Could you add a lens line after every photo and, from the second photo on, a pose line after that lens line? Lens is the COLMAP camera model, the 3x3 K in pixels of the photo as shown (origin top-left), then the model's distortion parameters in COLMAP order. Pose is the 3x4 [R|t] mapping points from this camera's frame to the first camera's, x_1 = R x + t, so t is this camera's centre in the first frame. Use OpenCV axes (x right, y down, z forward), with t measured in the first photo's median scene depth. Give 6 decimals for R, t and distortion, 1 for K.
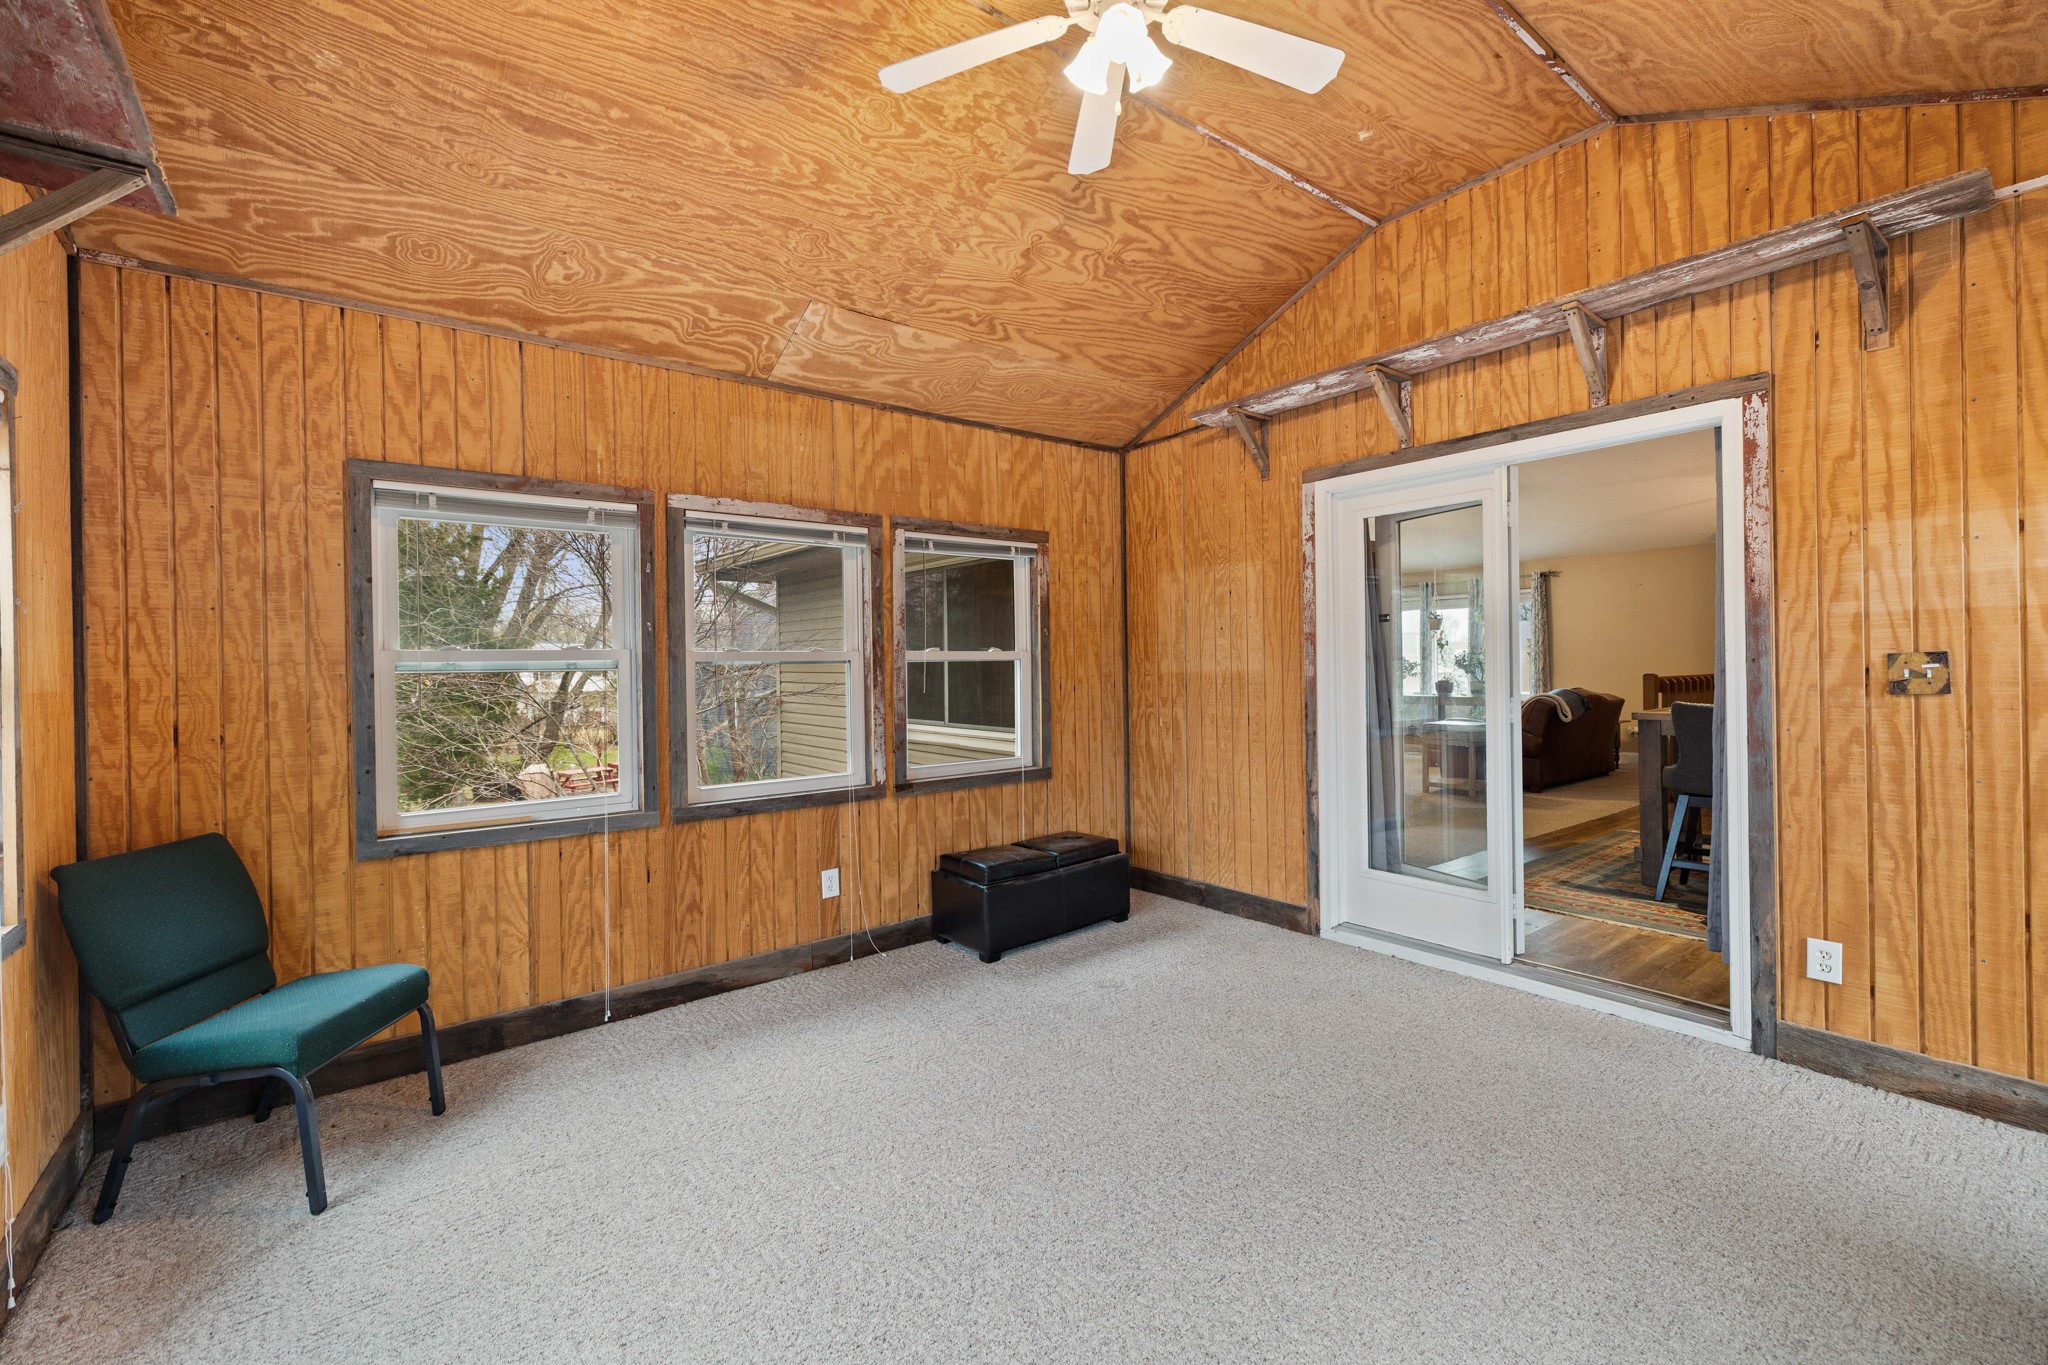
lens RADIAL K [[864.2, 0, 1023.2], [0, 864.2, 672.1], [0, 0, 1]] dist [-0.002568, -0.000331]
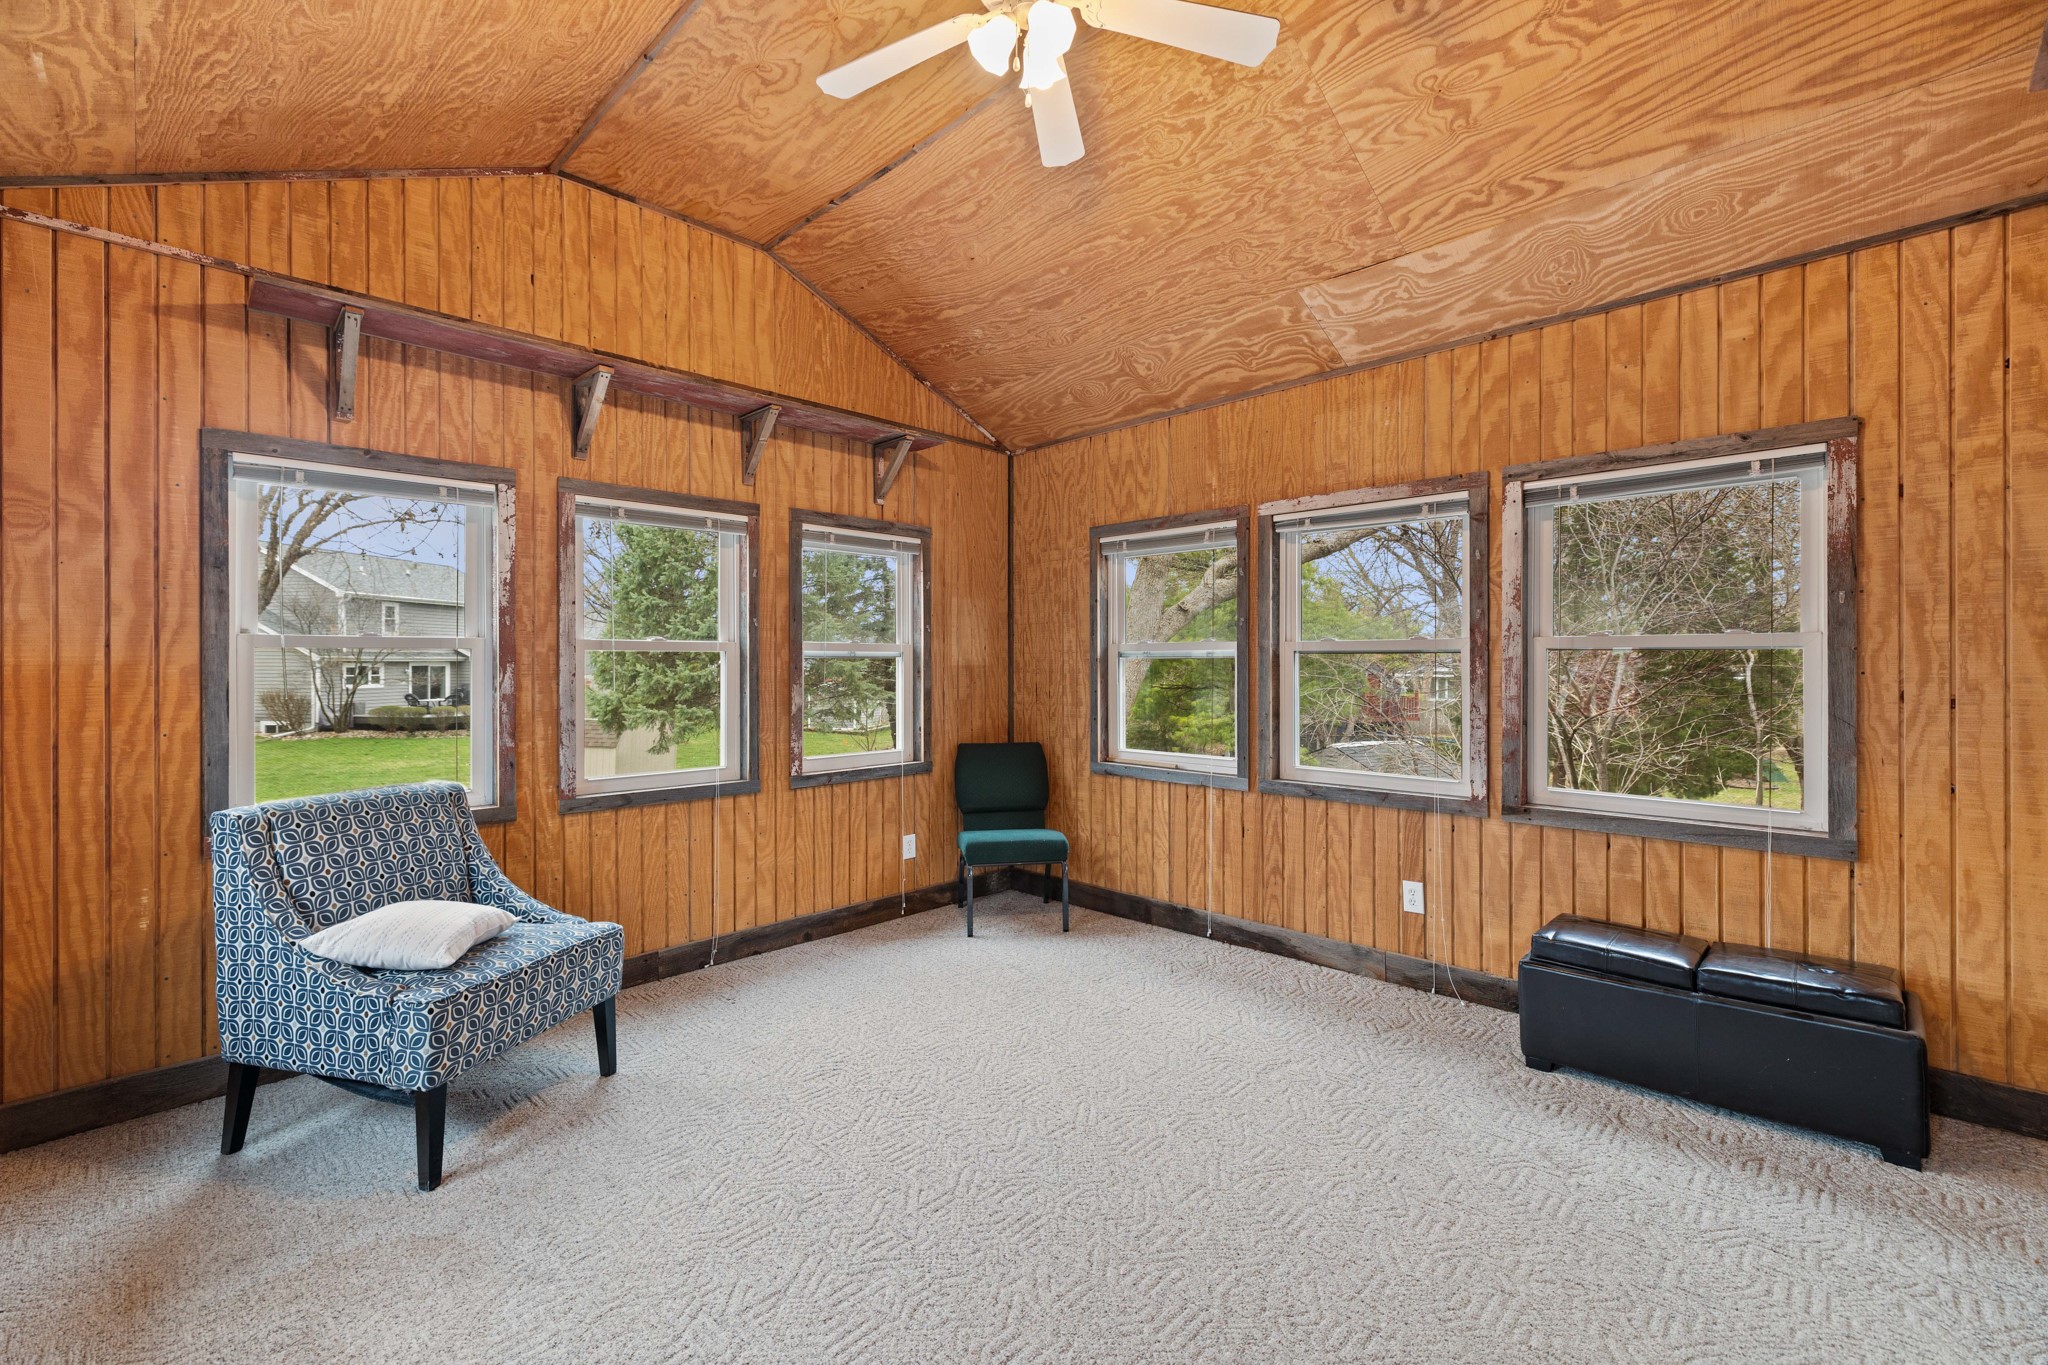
lens RADIAL K [[864.2, 0, 1023.1], [0, 864.2, 666.2], [0, 0, 1]] dist [-0.002568, -0.000331]
pose [[0.128358, 0.018342, -0.991558, 0.656639], [-0.008573, 0.999812, 0.017385, -0.008683], [0.991691, 0.006269, 0.128491, 0.514850]]
